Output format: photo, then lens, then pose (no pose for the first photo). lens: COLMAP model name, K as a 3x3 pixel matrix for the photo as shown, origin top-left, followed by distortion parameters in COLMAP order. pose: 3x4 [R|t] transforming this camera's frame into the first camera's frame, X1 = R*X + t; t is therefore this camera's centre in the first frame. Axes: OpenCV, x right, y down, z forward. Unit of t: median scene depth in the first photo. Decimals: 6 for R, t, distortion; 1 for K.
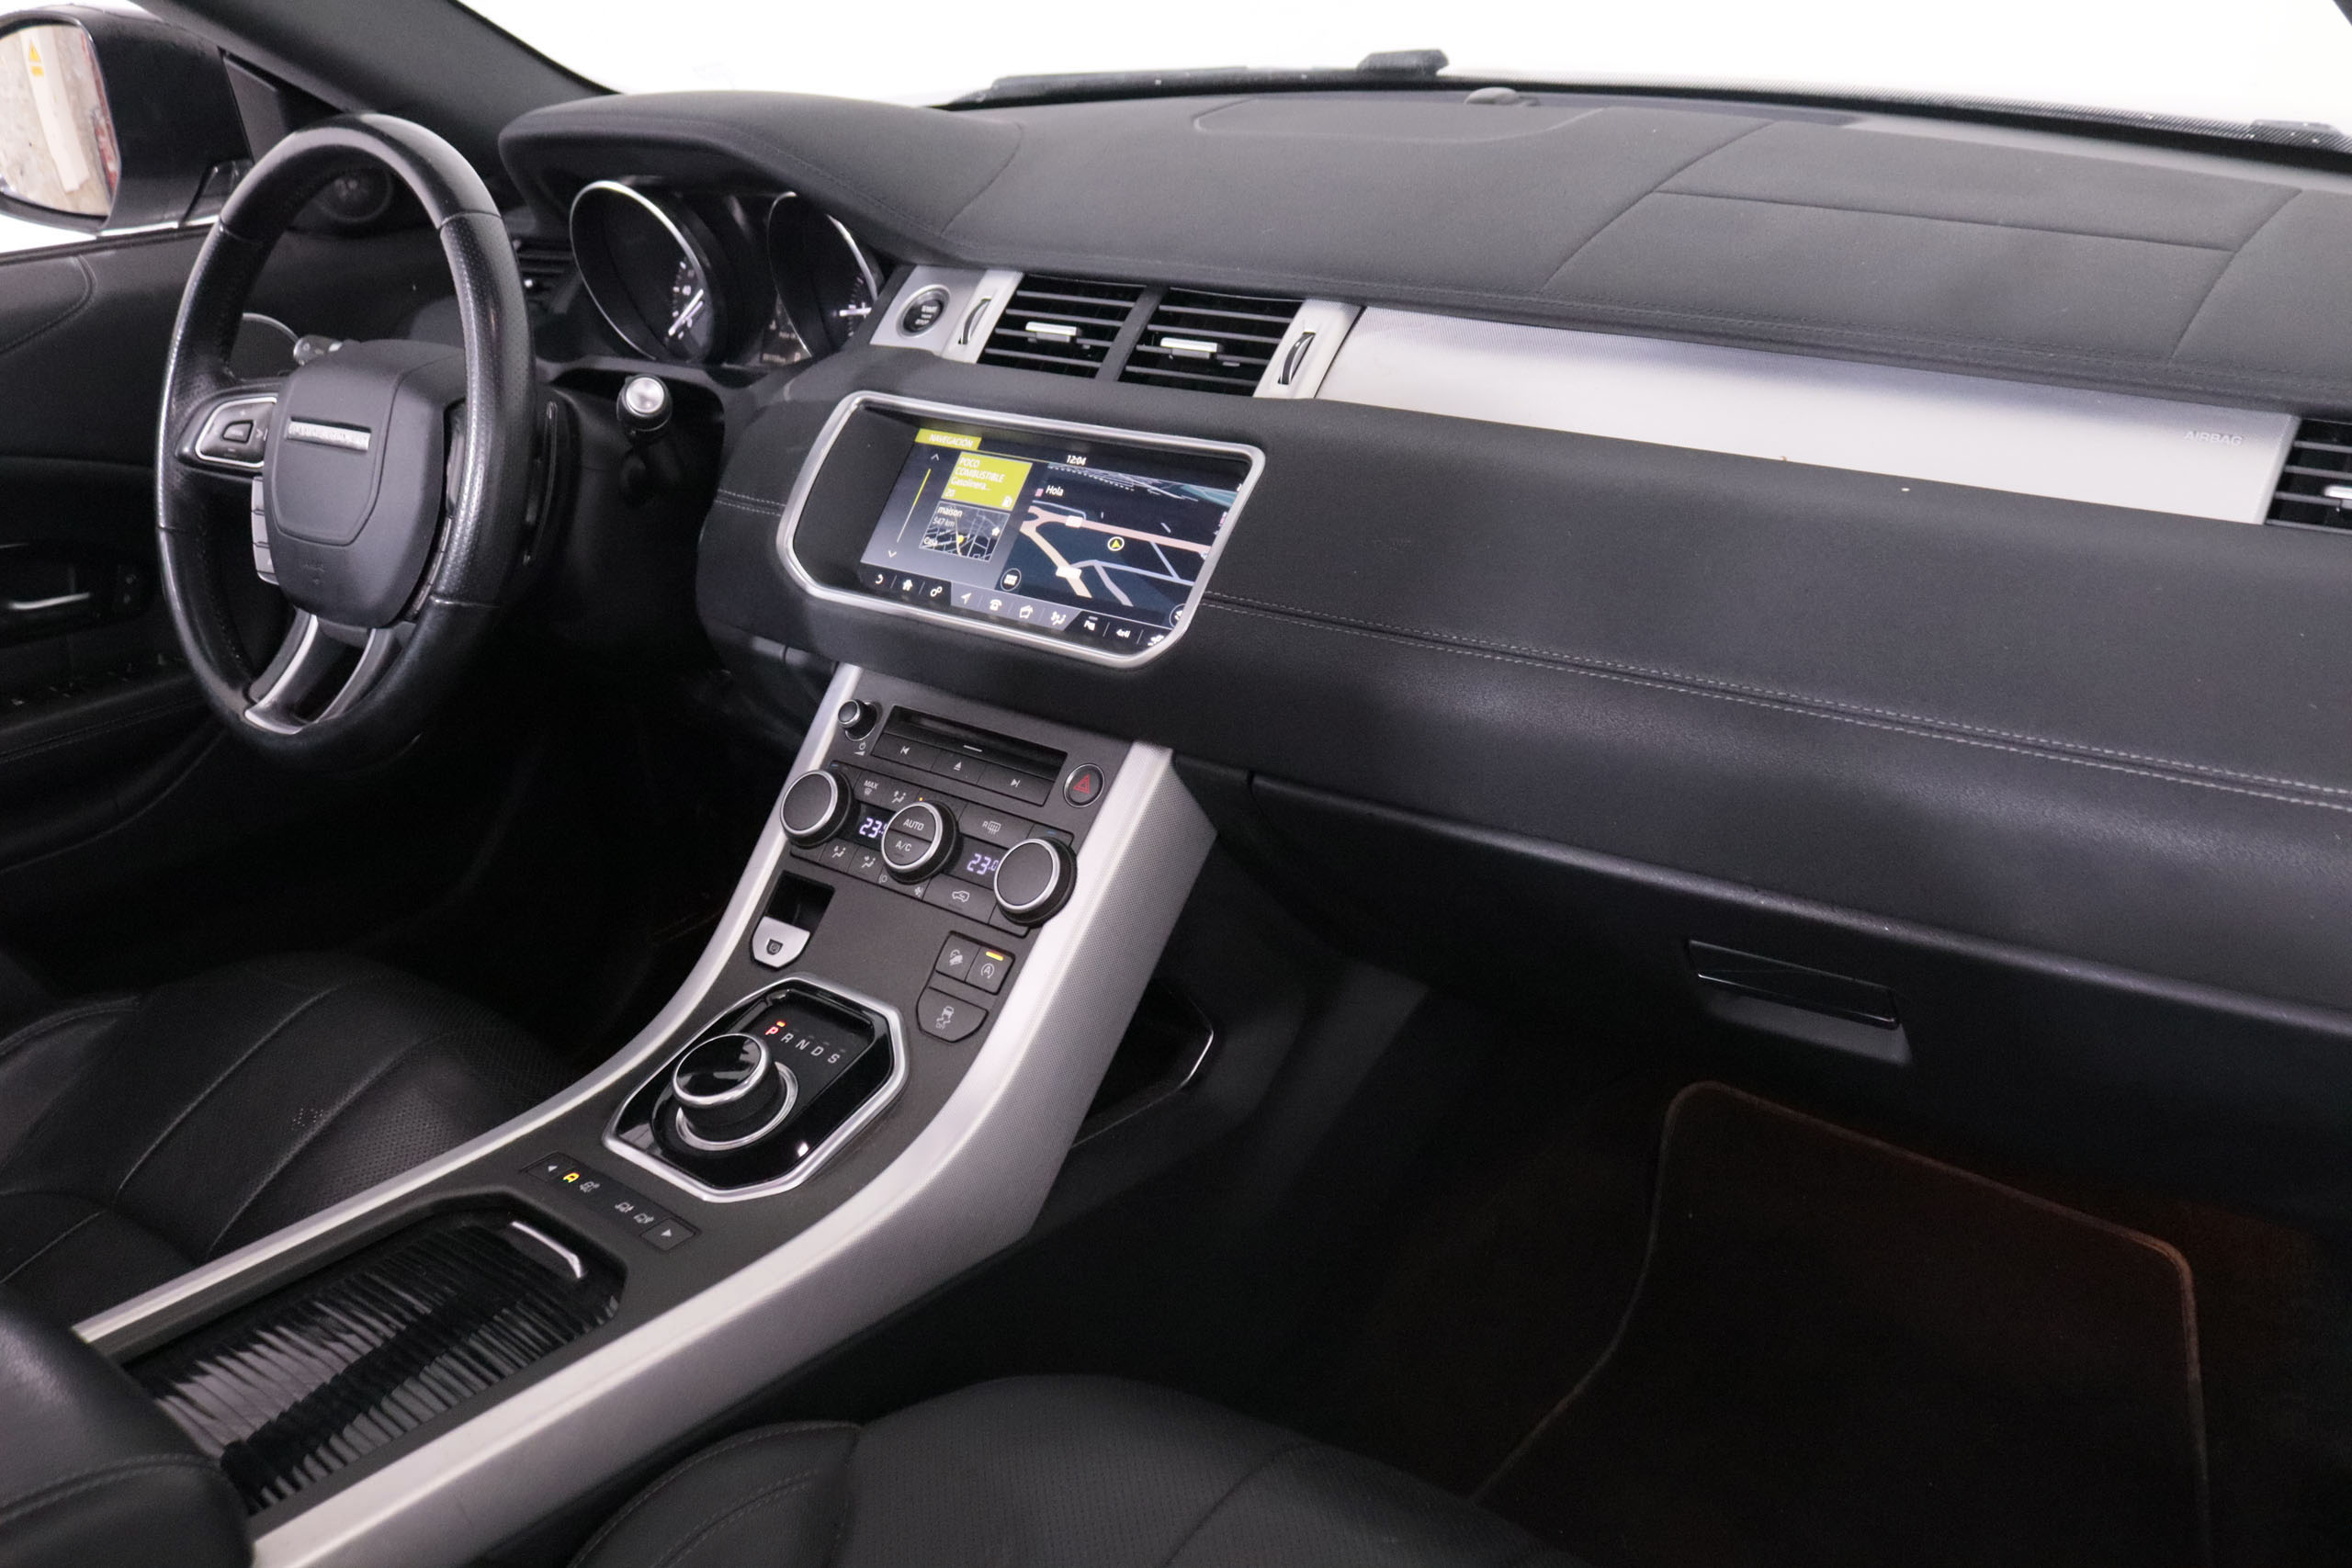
lens RADIAL K [[2097.2, 0, 1182.5], [0, 2097.2, 769.5], [0, 0, 1]] dist [-0.088938, 0.027207]
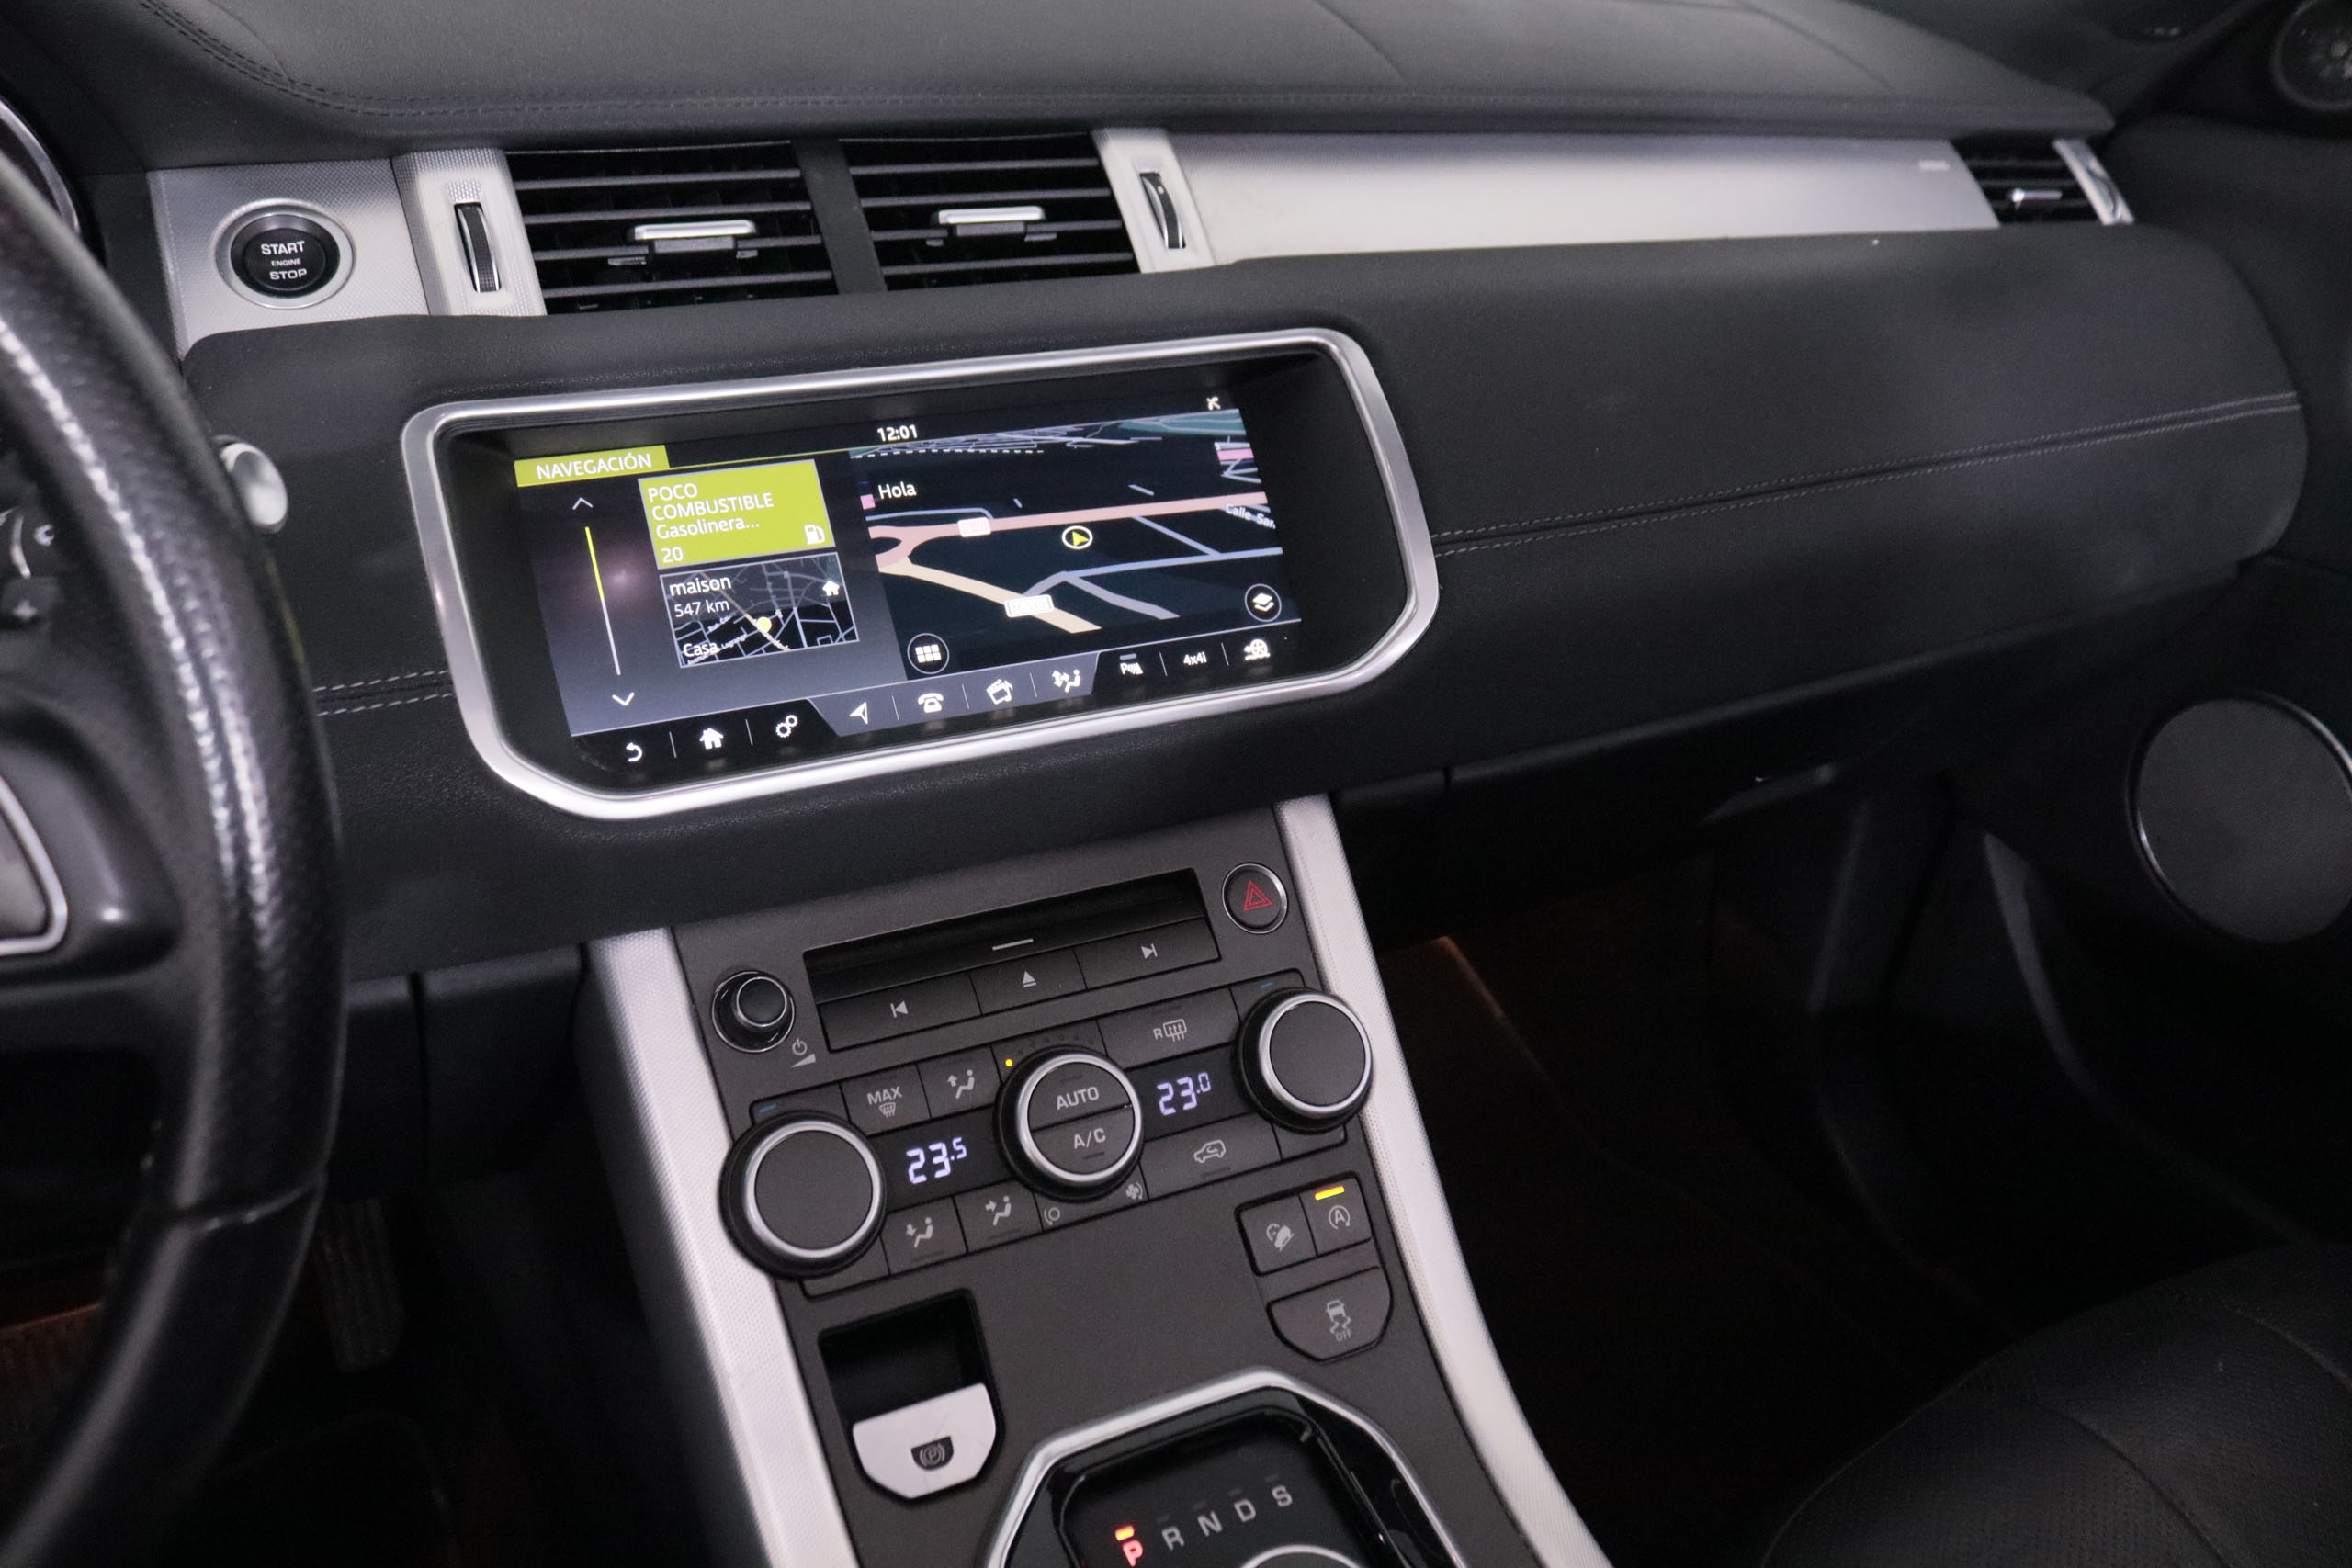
lens RADIAL K [[1916.4, 0, 1097.0], [0, 1916.4, 783.2], [0, 0, 1]] dist [-0.123790, 0.043857]
pose [[0.385440, -0.345284, 0.855696, -0.524995], [0.295875, 0.924631, 0.239825, -0.169889], [-0.874010, 0.160741, 0.458550, 0.726556]]
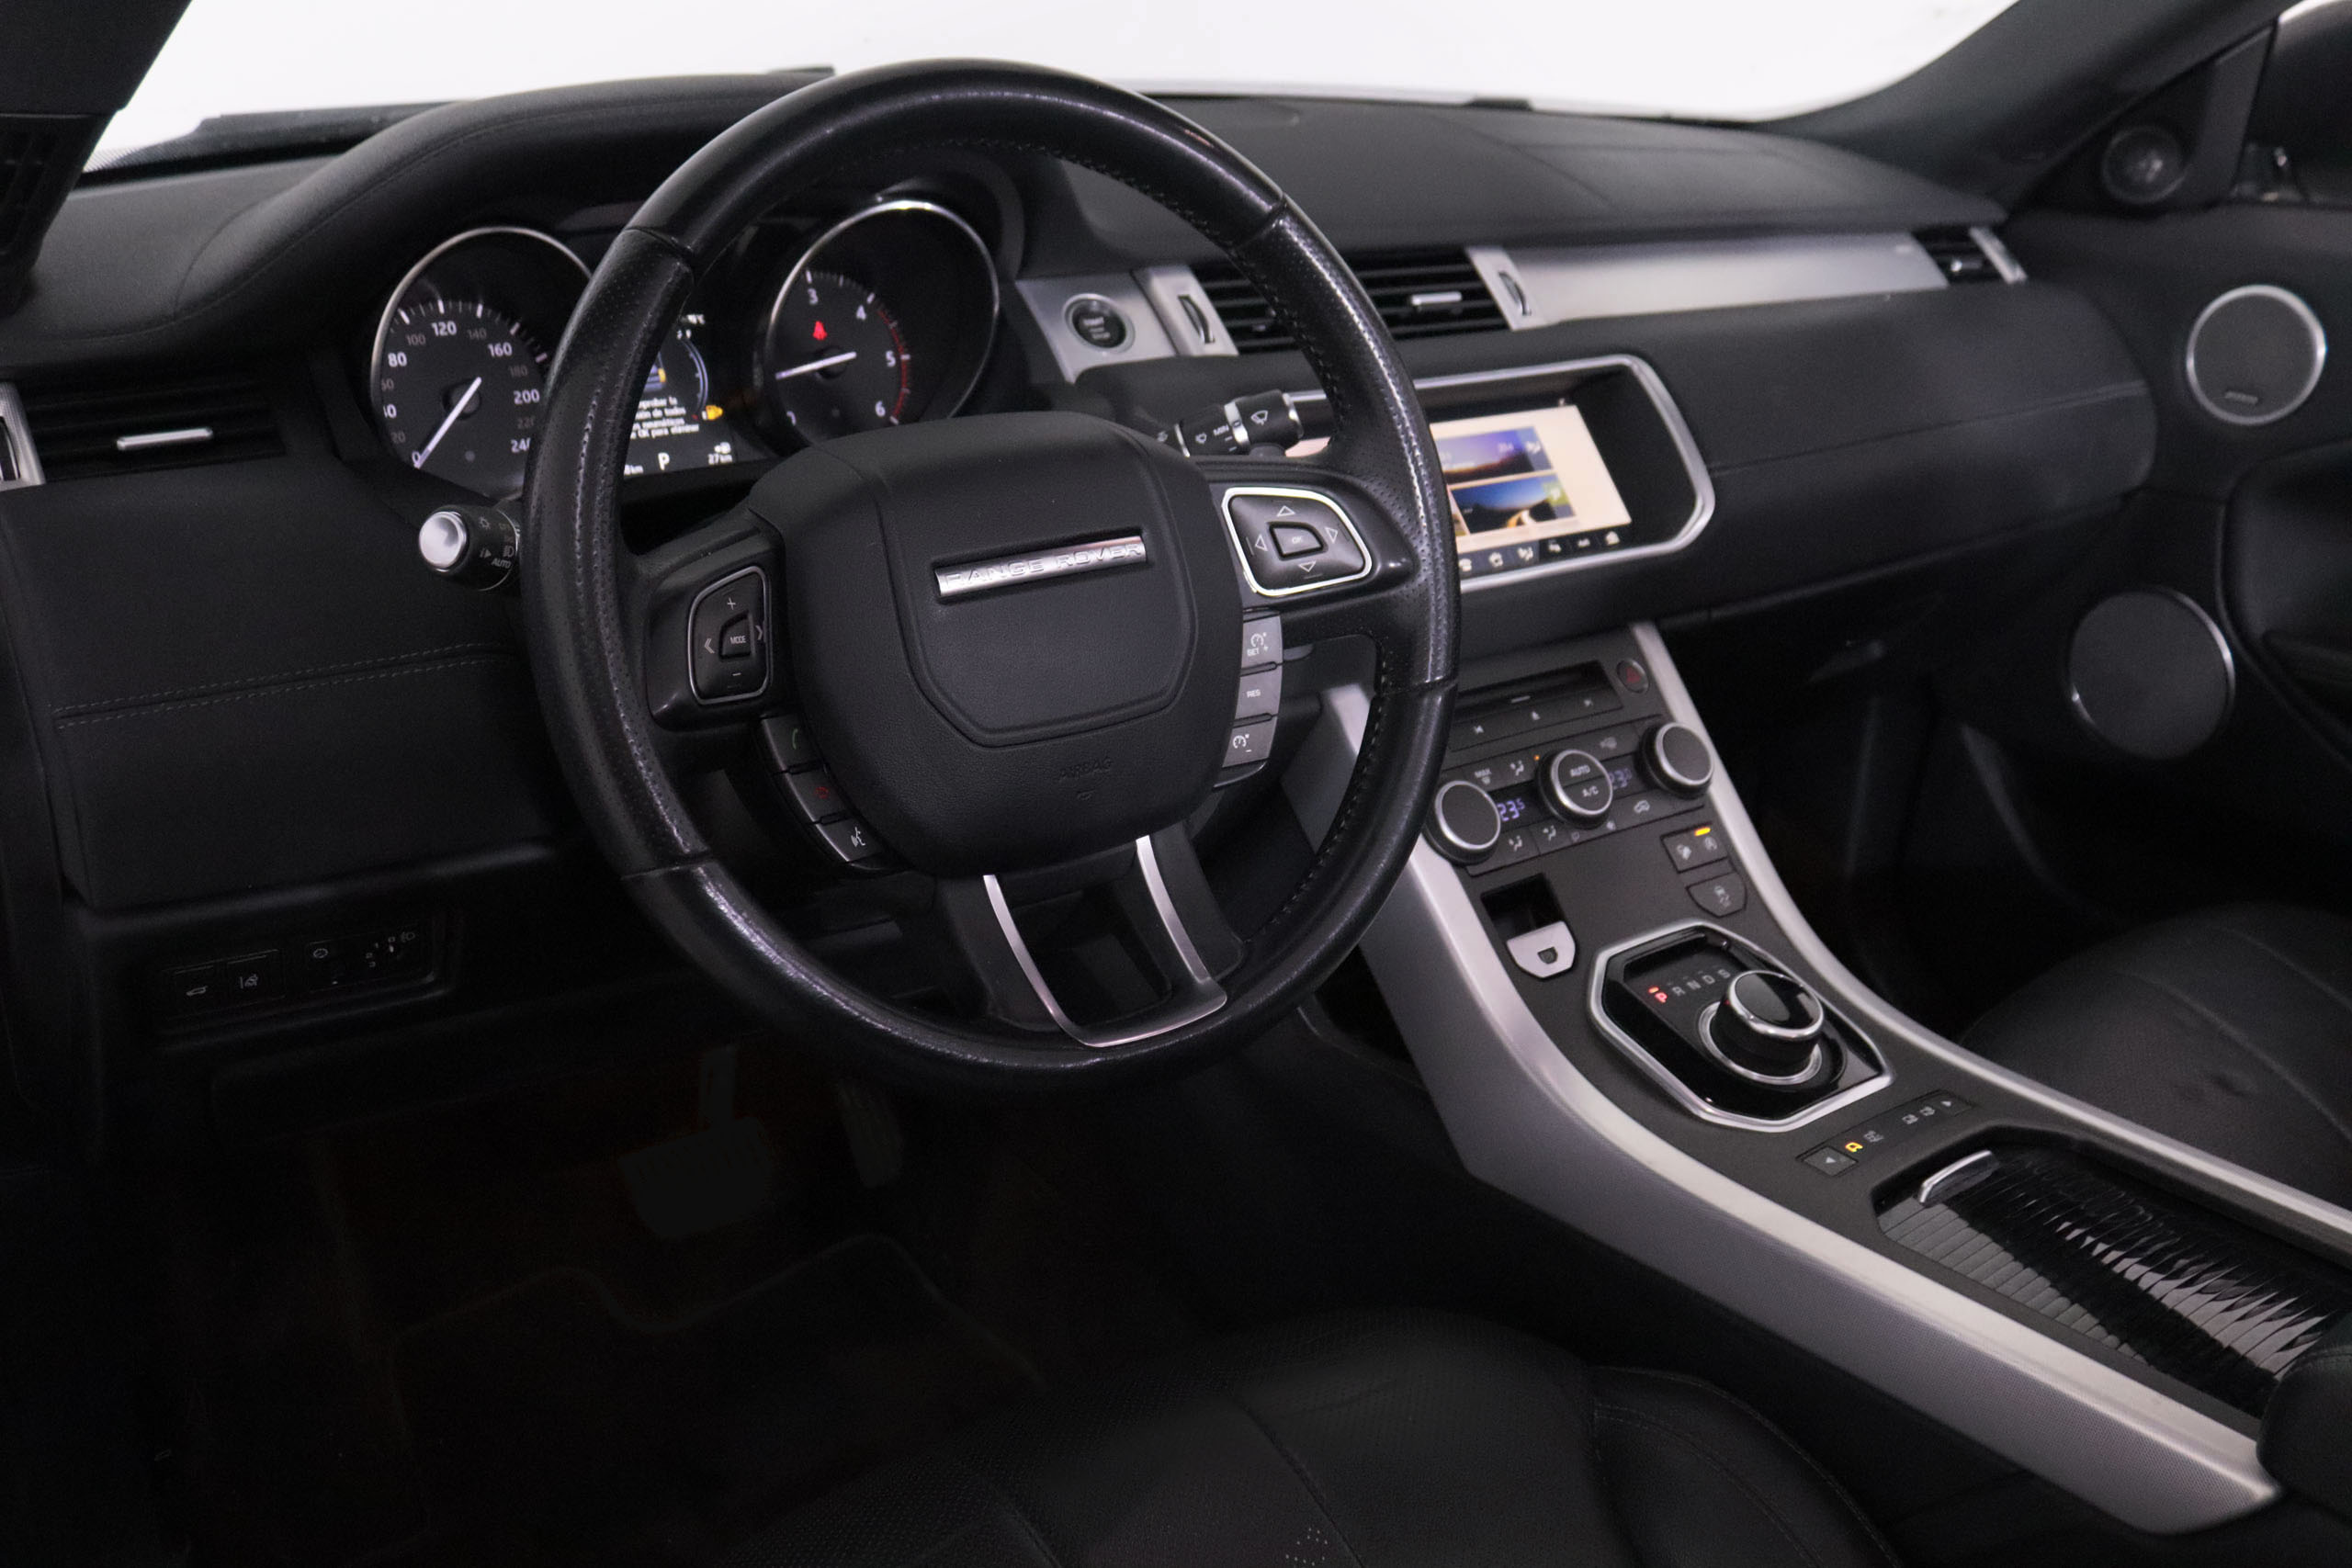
lens RADIAL K [[2097.2, 0, 1169.1], [0, 2097.2, 768.1], [0, 0, 1]] dist [-0.088938, 0.027207]
pose [[0.234030, -0.283184, 0.930074, -1.086988], [0.341221, 0.919710, 0.194169, -0.233159], [-0.910384, 0.271919, 0.311868, 0.843422]]
